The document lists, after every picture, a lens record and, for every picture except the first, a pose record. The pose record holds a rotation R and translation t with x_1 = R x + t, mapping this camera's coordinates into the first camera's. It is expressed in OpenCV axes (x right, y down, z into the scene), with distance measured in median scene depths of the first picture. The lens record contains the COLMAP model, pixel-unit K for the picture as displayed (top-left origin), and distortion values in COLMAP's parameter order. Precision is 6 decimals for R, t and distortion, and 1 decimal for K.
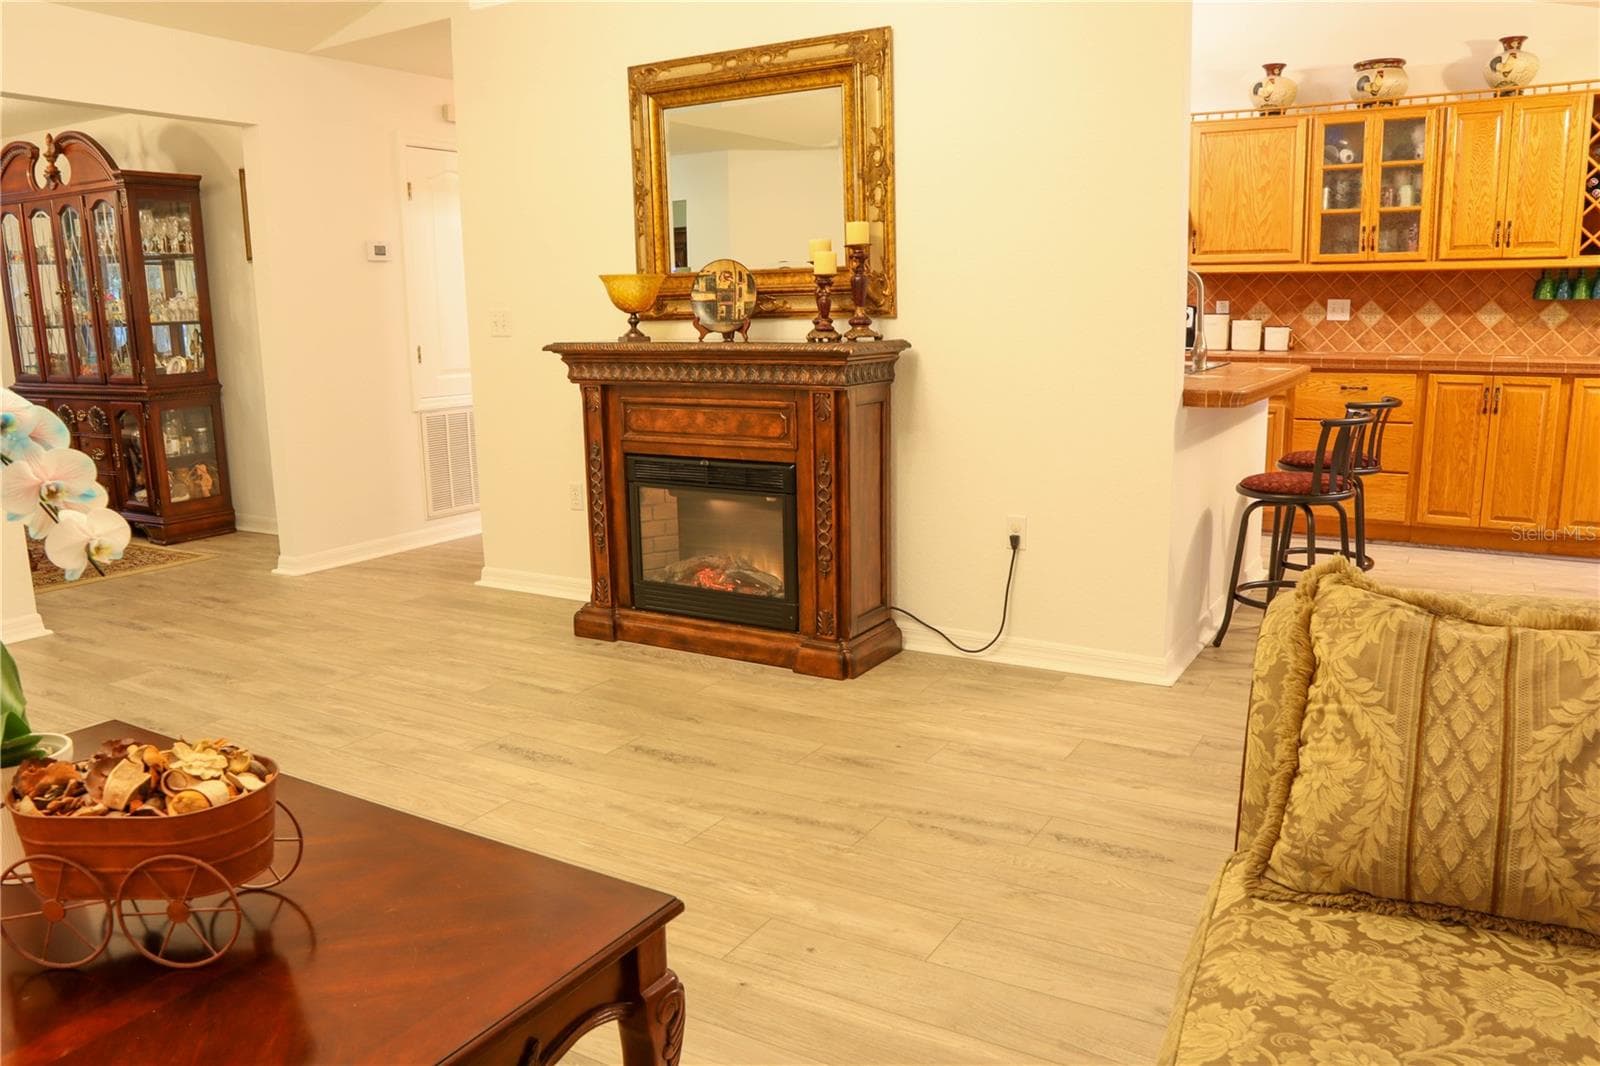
lens RADIAL K [[1177.5, 0, 807.2], [0, 1177.5, 534.4], [0, 0, 1]] dist [-0.115224, 0.077408]
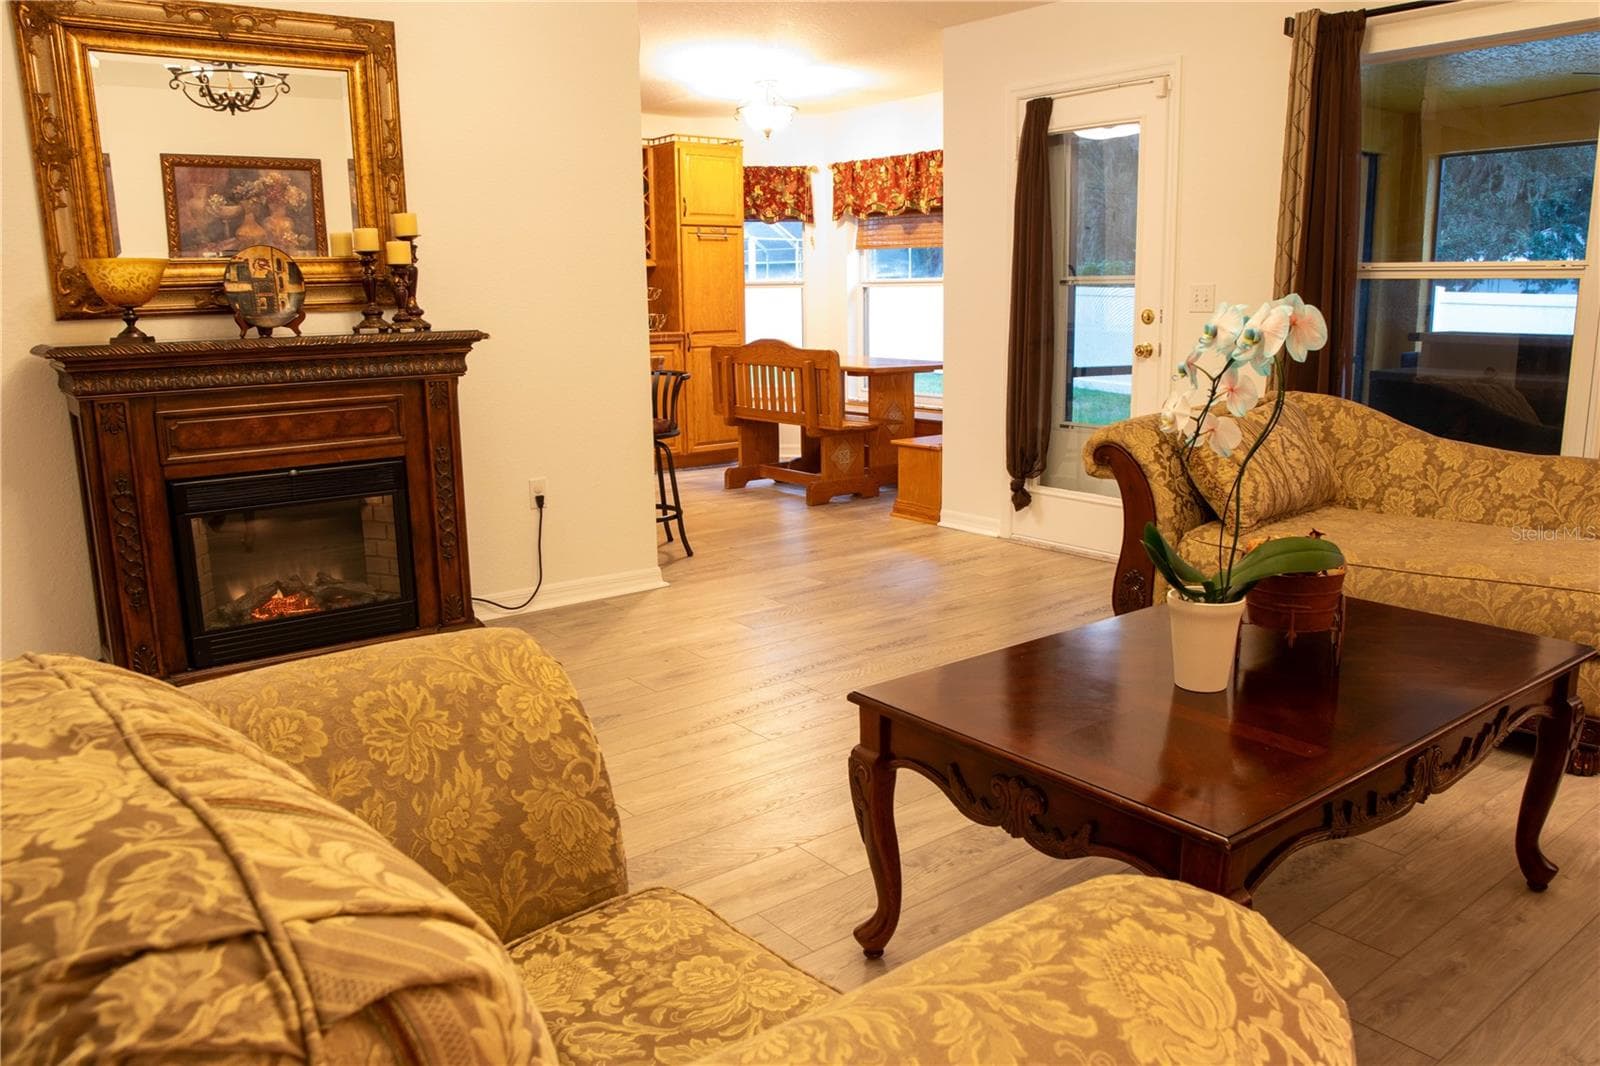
lens RADIAL K [[1177.5, 0, 807.2], [0, 1177.5, 534.4], [0, 0, 1]] dist [-0.115224, 0.077408]
pose [[0.363200, -0.178288, 0.914494, -0.765583], [0.182684, 0.976096, 0.117743, -0.048209], [-0.913626, 0.124299, 0.387088, 0.317022]]
